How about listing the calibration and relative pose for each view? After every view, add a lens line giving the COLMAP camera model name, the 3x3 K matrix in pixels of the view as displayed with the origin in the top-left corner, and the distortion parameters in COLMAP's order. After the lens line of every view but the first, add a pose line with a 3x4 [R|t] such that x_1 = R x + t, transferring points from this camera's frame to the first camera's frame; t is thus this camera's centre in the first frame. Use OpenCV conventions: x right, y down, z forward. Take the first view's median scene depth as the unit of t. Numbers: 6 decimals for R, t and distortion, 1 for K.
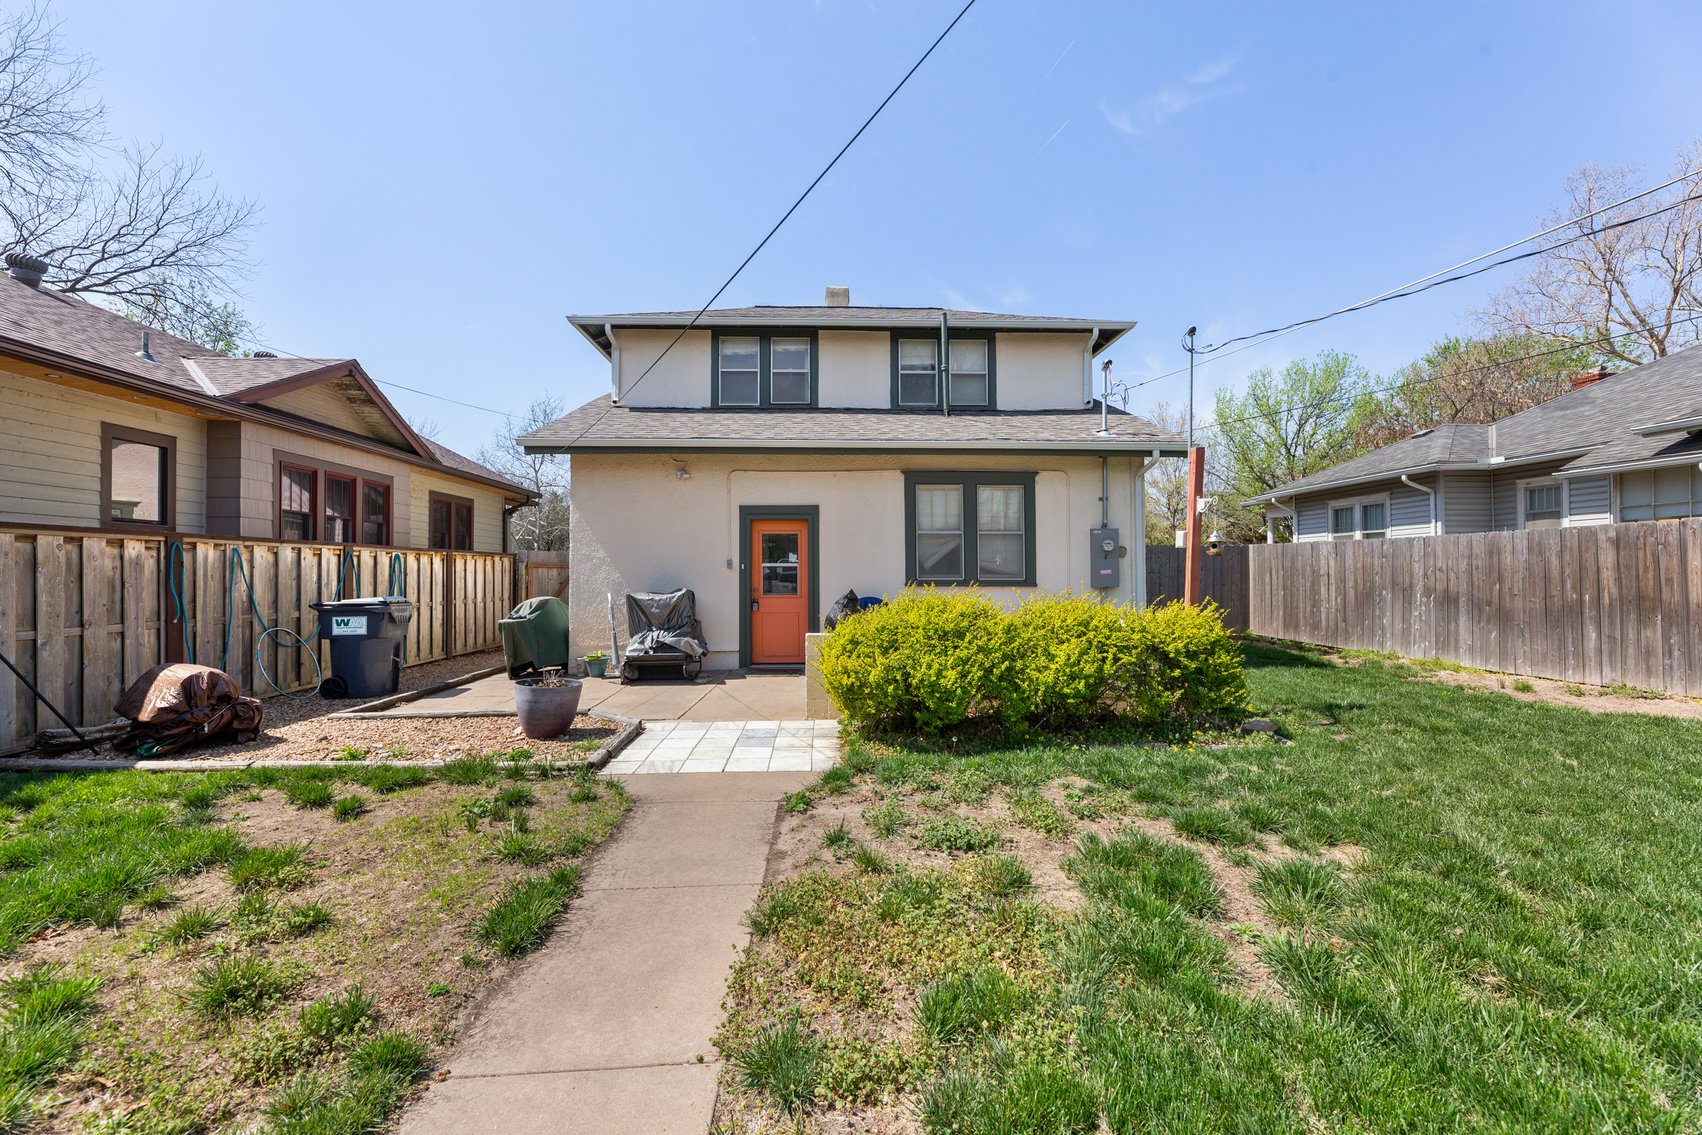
lens RADIAL K [[696.8, 0, 846.1], [0, 696.8, 567.3], [0, 0, 1]] dist [0.001731, 0.000205]
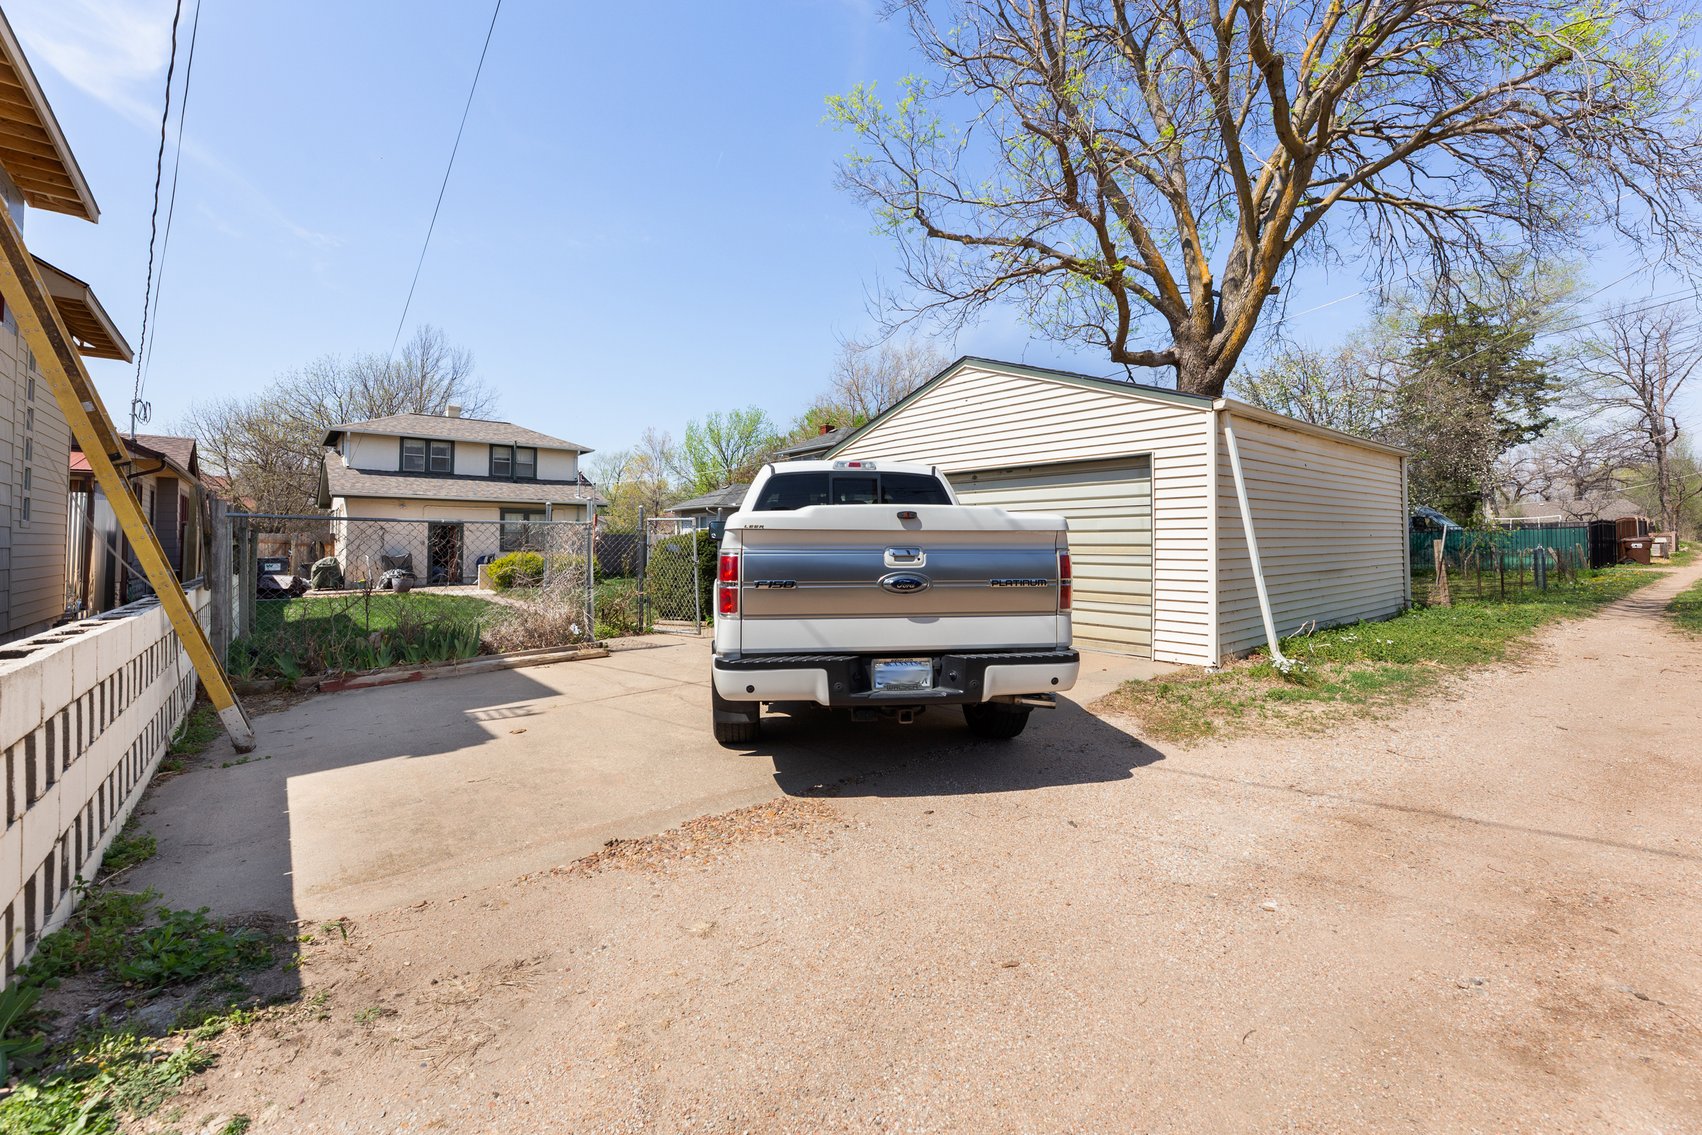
lens RADIAL K [[700.2, 0, 848.3], [0, 700.2, 532.9], [0, 0, 1]] dist [0.002486, 0.000192]
pose [[0.793129, 0.018931, 0.608760, -0.483141], [-0.016206, 0.999819, -0.009979, -0.041143], [-0.608838, -0.001951, 0.793292, -1.924028]]
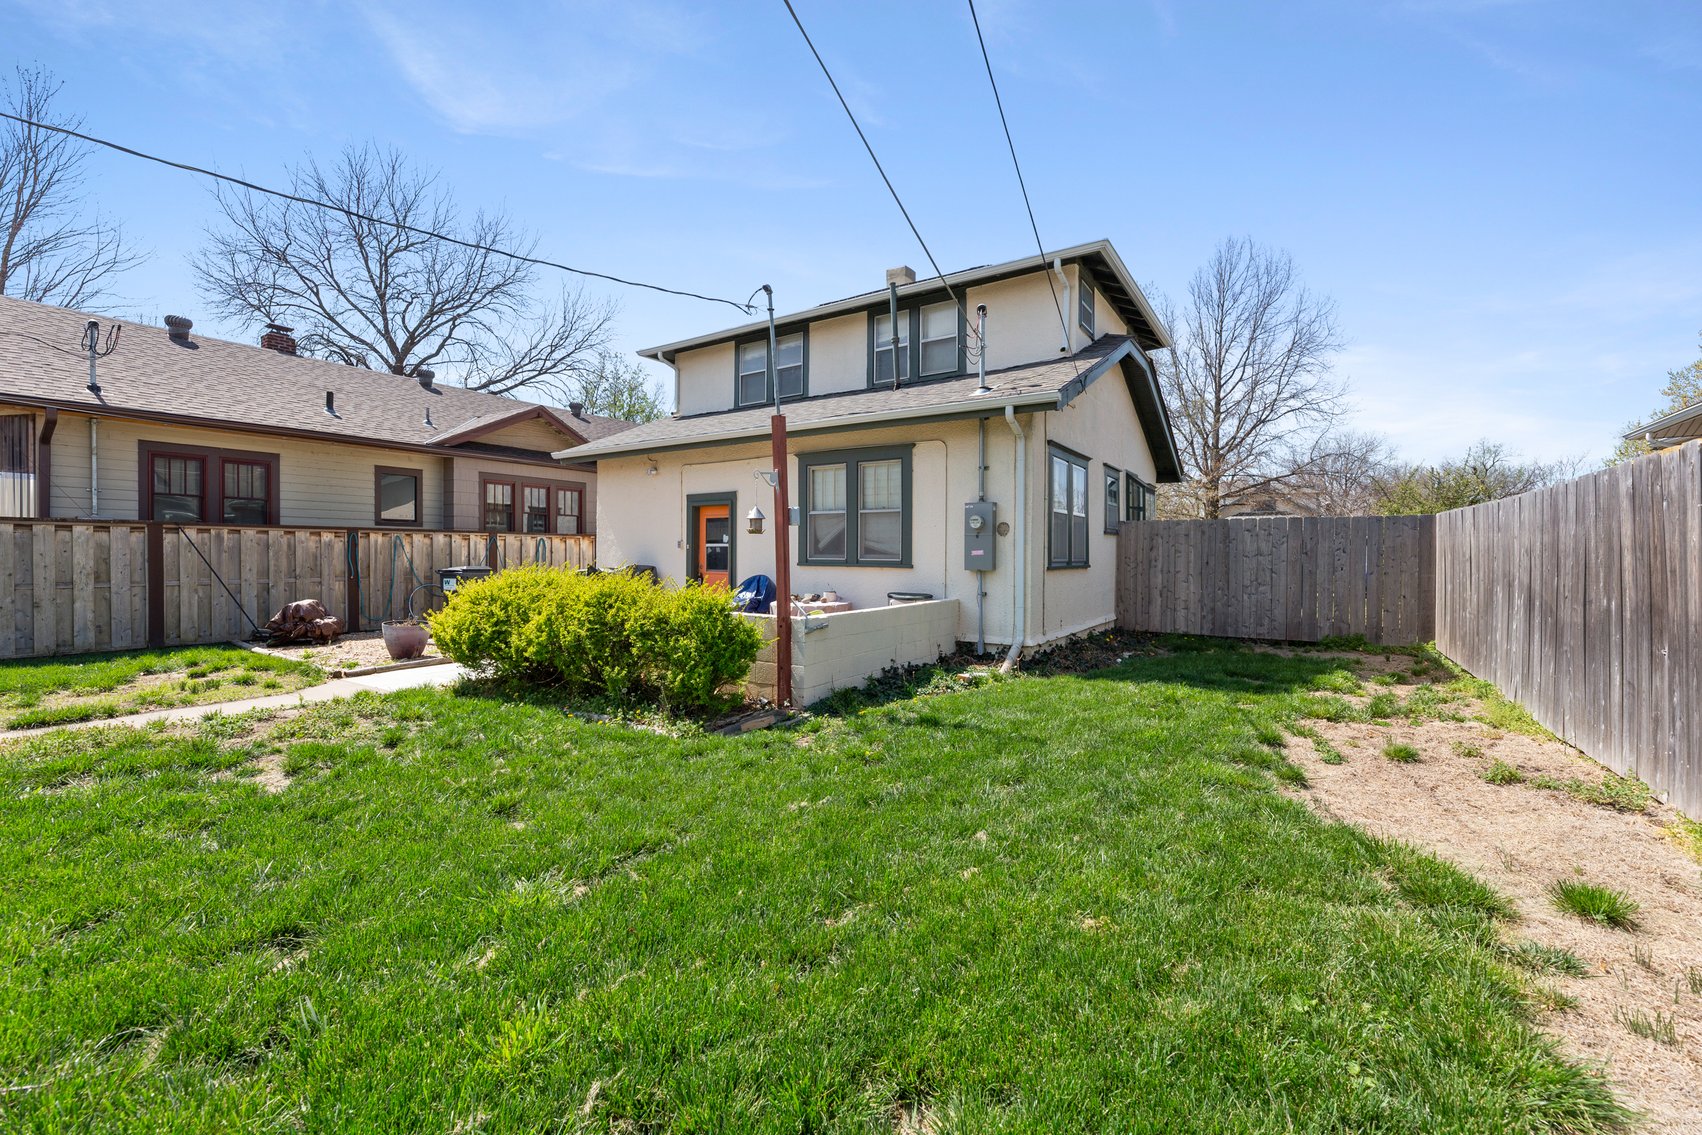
lens RADIAL K [[696.8, 0, 846.1], [0, 696.8, 567.3], [0, 0, 1]] dist [0.001731, 0.000205]
pose [[0.810843, 0.016549, -0.585030, 0.738402], [-0.001555, 0.999658, 0.026122, 0.002362], [0.585262, -0.020272, 0.810591, 0.201893]]
